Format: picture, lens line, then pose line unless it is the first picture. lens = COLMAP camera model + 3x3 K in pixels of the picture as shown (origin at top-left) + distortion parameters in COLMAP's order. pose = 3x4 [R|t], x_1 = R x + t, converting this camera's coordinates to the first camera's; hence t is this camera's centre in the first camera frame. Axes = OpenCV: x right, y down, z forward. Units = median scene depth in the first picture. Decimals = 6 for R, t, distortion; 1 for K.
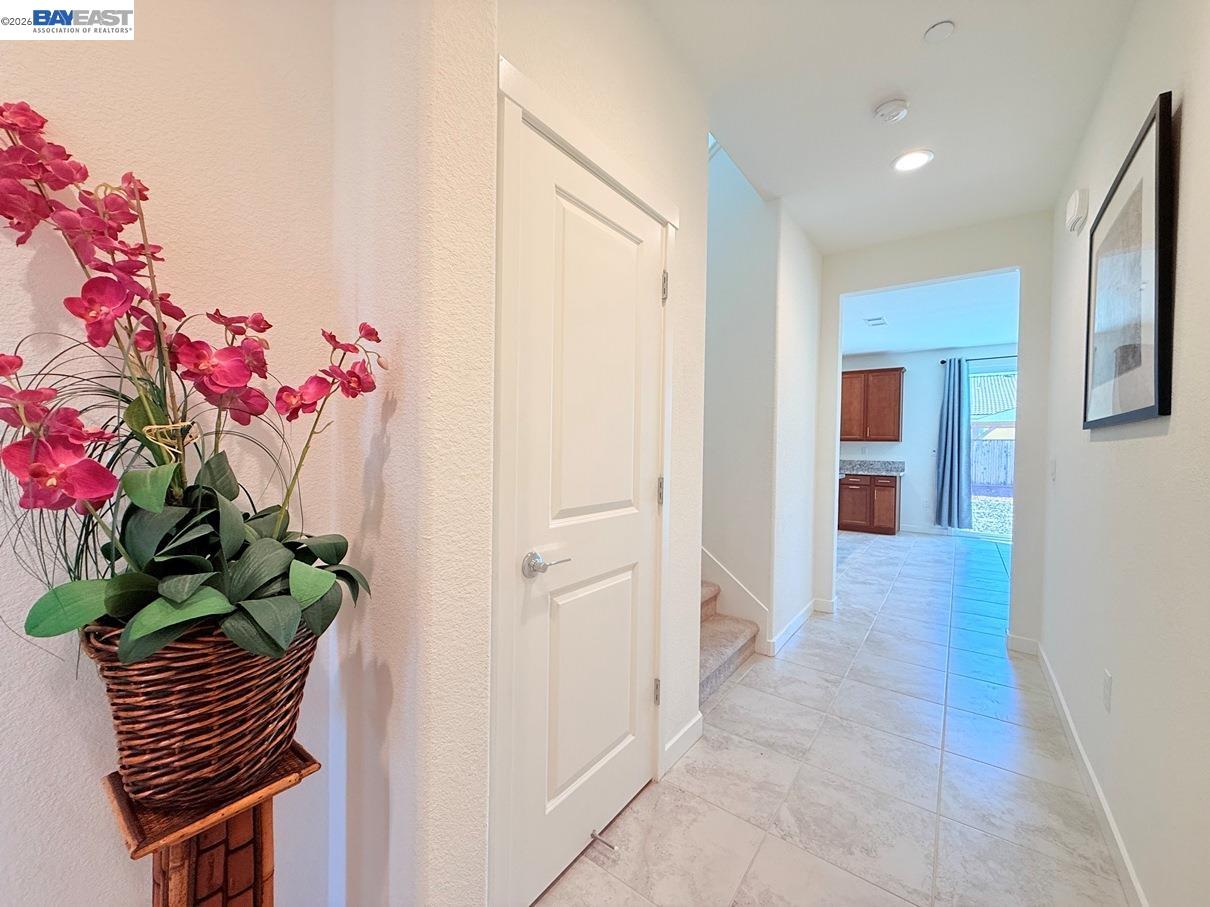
lens RADIAL K [[485.4, 0, 605.0], [0, 485.4, 453.5], [0, 0, 1]] dist [-0.000621, -0.000034]
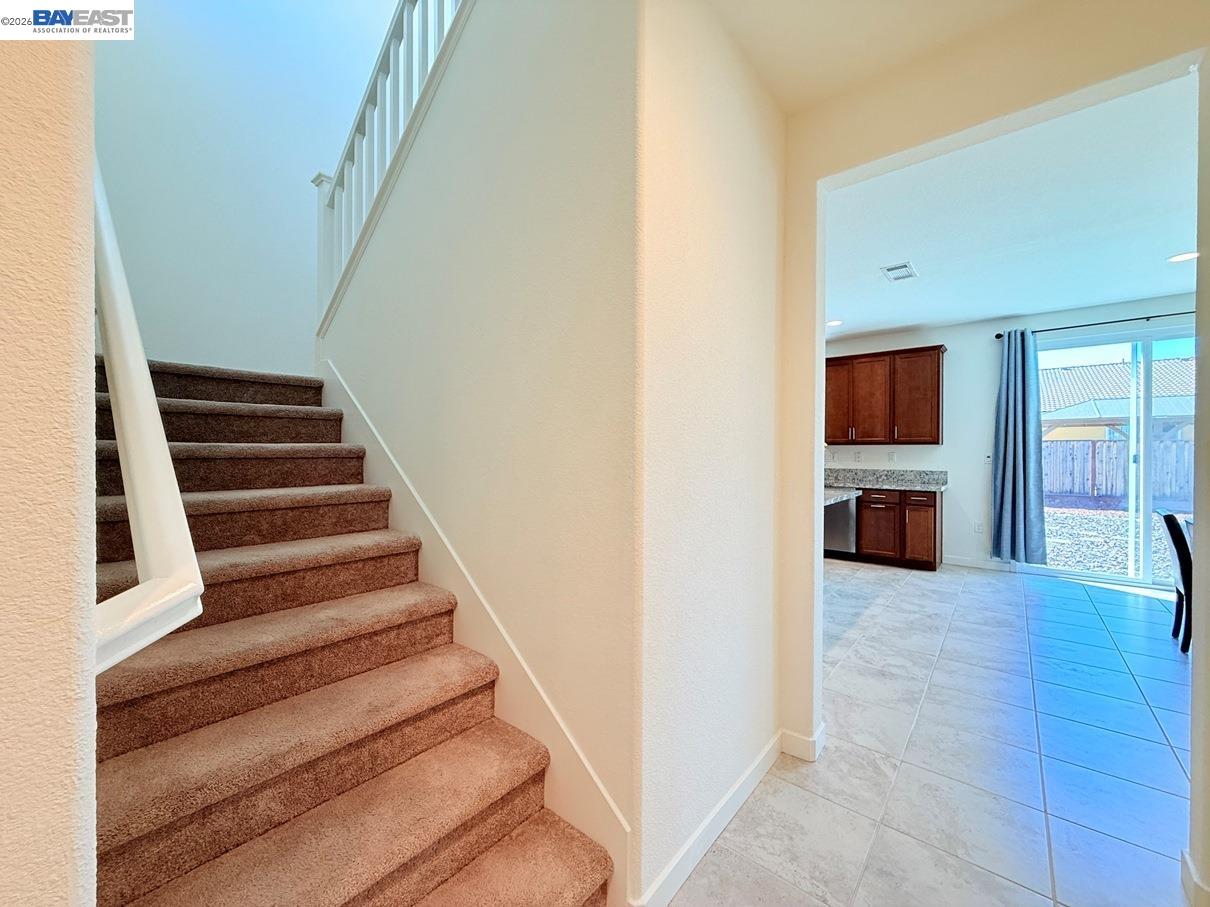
lens RADIAL K [[481.7, 0, 605.0], [0, 481.7, 453.5], [0, 0, 1]] dist [0.001874, 0.000114]
pose [[0.997800, -0.012112, -0.065175, 0.148977], [0.011237, 0.999842, -0.013773, -0.006897], [0.065331, 0.013010, 0.997779, 0.238268]]
